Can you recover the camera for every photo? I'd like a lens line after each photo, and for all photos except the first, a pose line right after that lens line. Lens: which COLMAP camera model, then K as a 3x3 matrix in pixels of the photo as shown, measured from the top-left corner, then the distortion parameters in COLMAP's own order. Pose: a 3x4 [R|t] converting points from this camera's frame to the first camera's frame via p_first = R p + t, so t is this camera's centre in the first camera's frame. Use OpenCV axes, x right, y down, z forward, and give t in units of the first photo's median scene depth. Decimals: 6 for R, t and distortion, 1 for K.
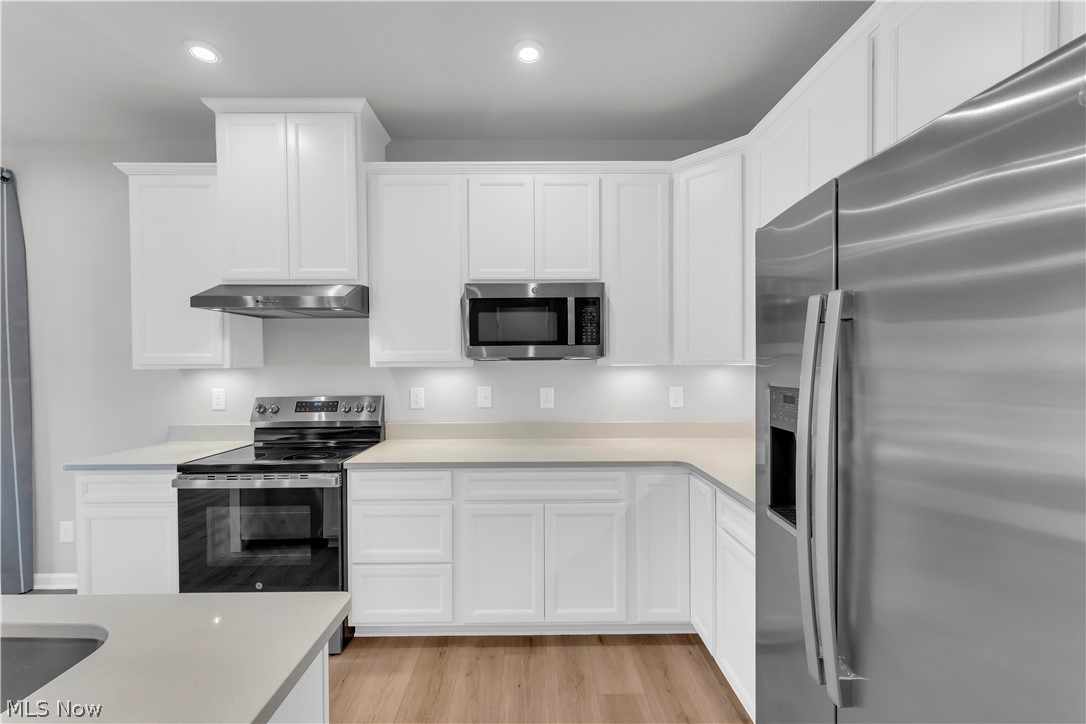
lens RADIAL K [[440.1, 0, 536.1], [0, 440.1, 368.6], [0, 0, 1]] dist [-0.001370, -0.000629]
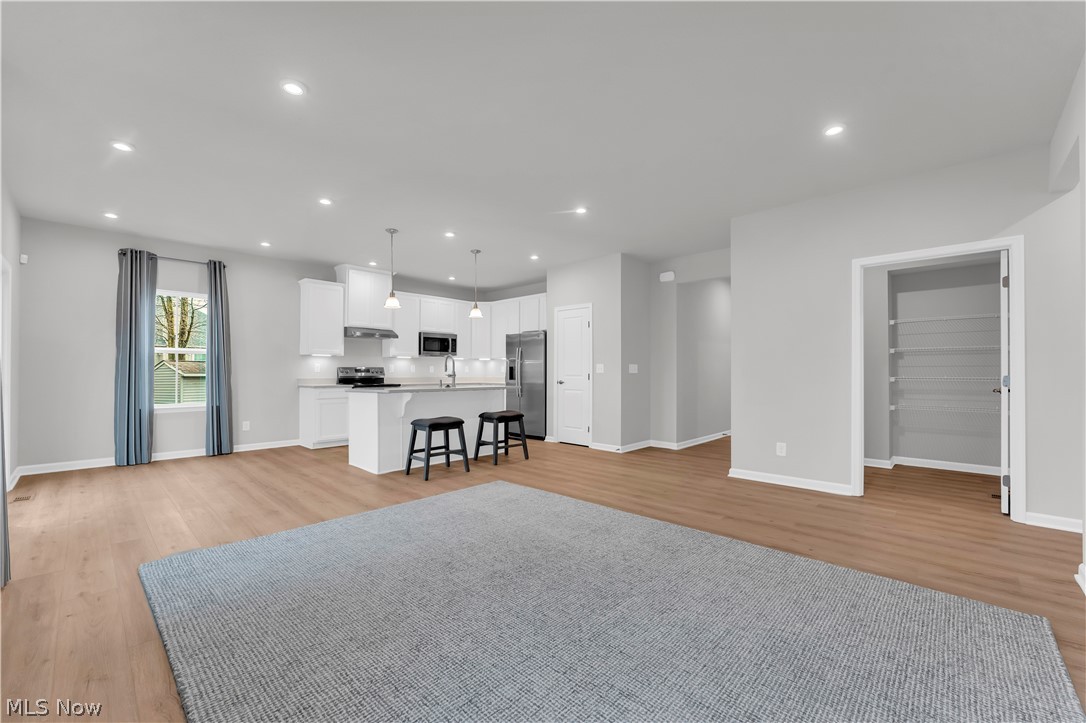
lens RADIAL K [[440.1, 0, 536.1], [0, 440.1, 368.1], [0, 0, 1]] dist [-0.001370, -0.000629]
pose [[0.706116, 0.011772, 0.707998, -1.870024], [0.001103, 0.999842, -0.017724, 0.133115], [-0.708095, 0.013296, 0.705991, -1.901978]]
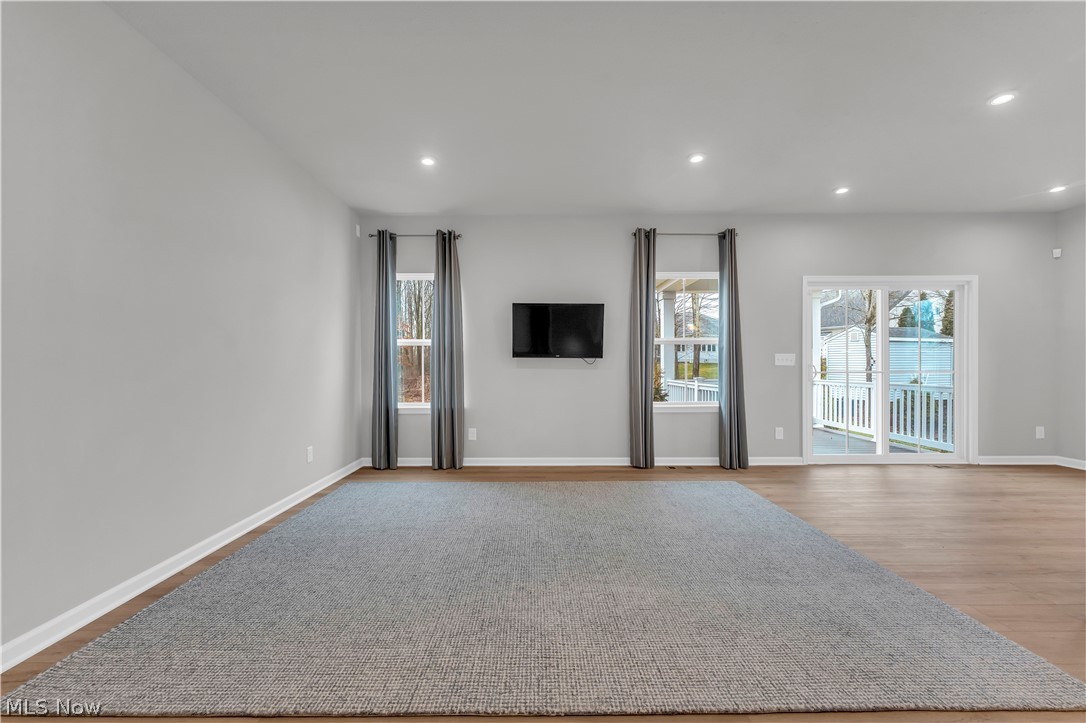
lens RADIAL K [[440.1, 0, 536.1], [0, 440.1, 368.1], [0, 0, 1]] dist [-0.001370, -0.000629]
pose [[-0.017085, 0.012770, -0.999772, -0.032987], [-0.004460, 0.999908, 0.012848, 0.118297], [0.999844, 0.004679, -0.017027, -1.242016]]
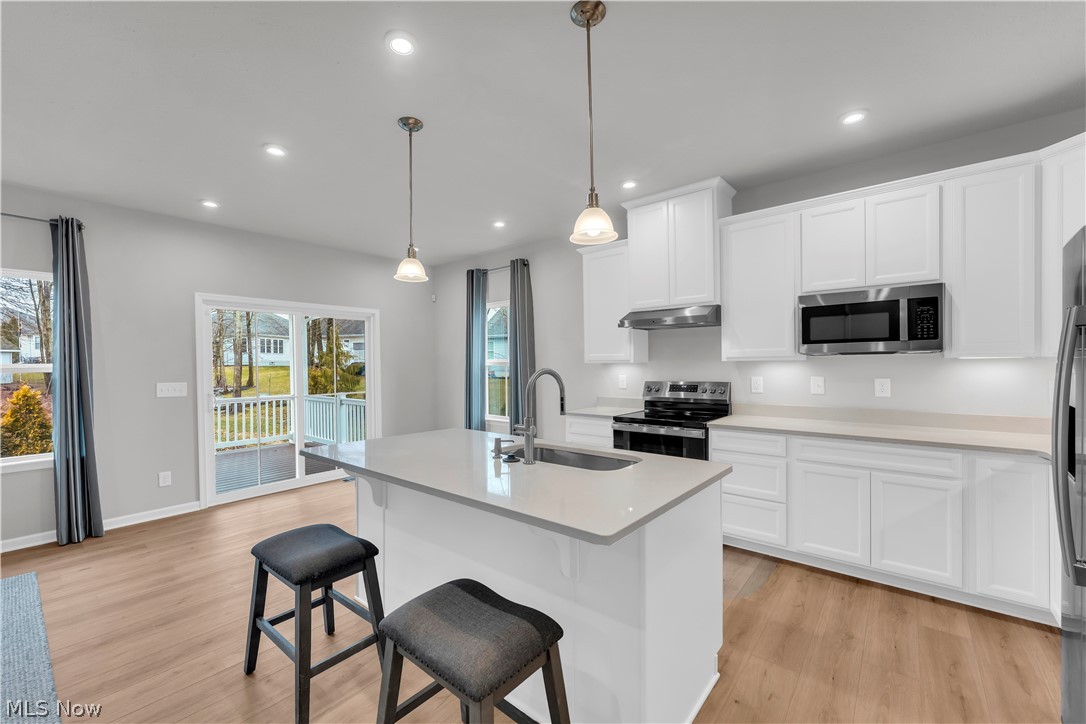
lens RADIAL K [[440.1, 0, 536.1], [0, 440.1, 368.6], [0, 0, 1]] dist [-0.001370, -0.000629]
pose [[0.757893, 0.004222, -0.652365, 0.099842], [0.003411, 0.999940, 0.010435, 0.003817], [0.652370, -0.010134, 0.757833, -0.489970]]
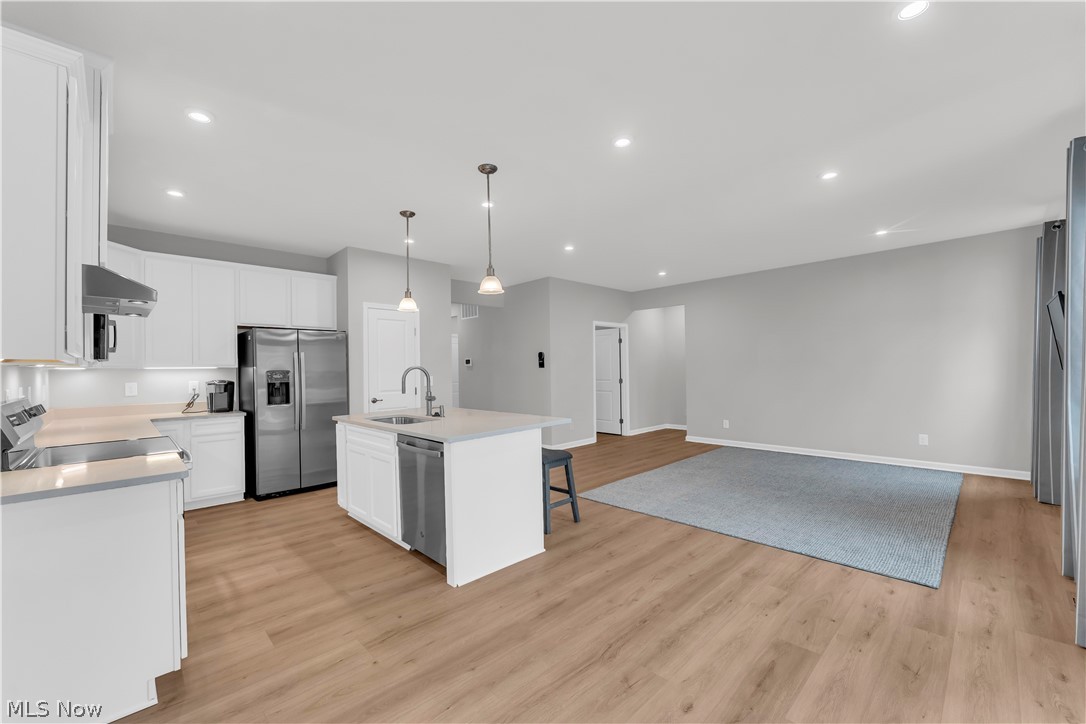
lens RADIAL K [[440.1, 0, 536.1], [0, 440.1, 368.6], [0, 0, 1]] dist [-0.001370, -0.000629]
pose [[-0.682107, 0.015062, 0.731097, -1.914770], [0.023085, 0.999733, 0.000942, 0.031019], [-0.730887, 0.017520, -0.682273, 0.957315]]
